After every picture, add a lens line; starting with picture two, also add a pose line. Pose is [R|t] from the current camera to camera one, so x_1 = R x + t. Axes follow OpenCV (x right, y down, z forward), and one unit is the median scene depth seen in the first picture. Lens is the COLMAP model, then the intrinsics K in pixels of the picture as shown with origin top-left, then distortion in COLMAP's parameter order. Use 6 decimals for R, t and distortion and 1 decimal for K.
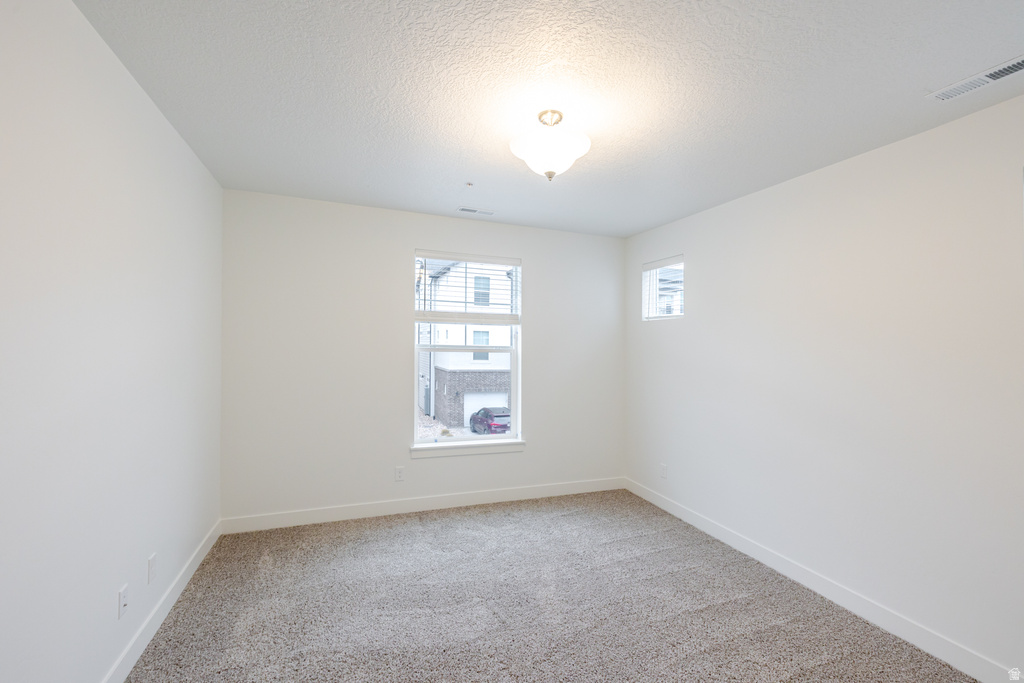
lens RADIAL K [[442.1, 0, 510.1], [0, 442.1, 327.1], [0, 0, 1]] dist [-0.000182, 0.000211]
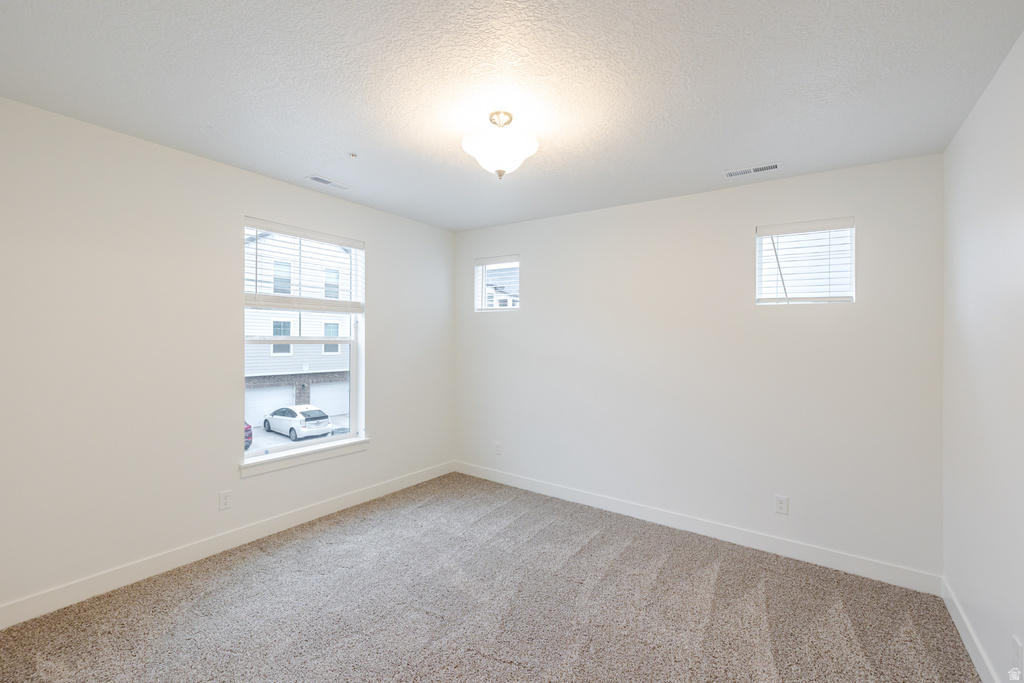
lens RADIAL K [[450.9, 0, 509.7], [0, 450.9, 321.9], [0, 0, 1]] dist [0.000910, -0.000061]
pose [[0.826544, 0.010784, 0.562769, -0.275940], [-0.019061, 0.999779, 0.008836, -0.001486], [-0.562549, -0.018030, 0.826567, 0.056507]]
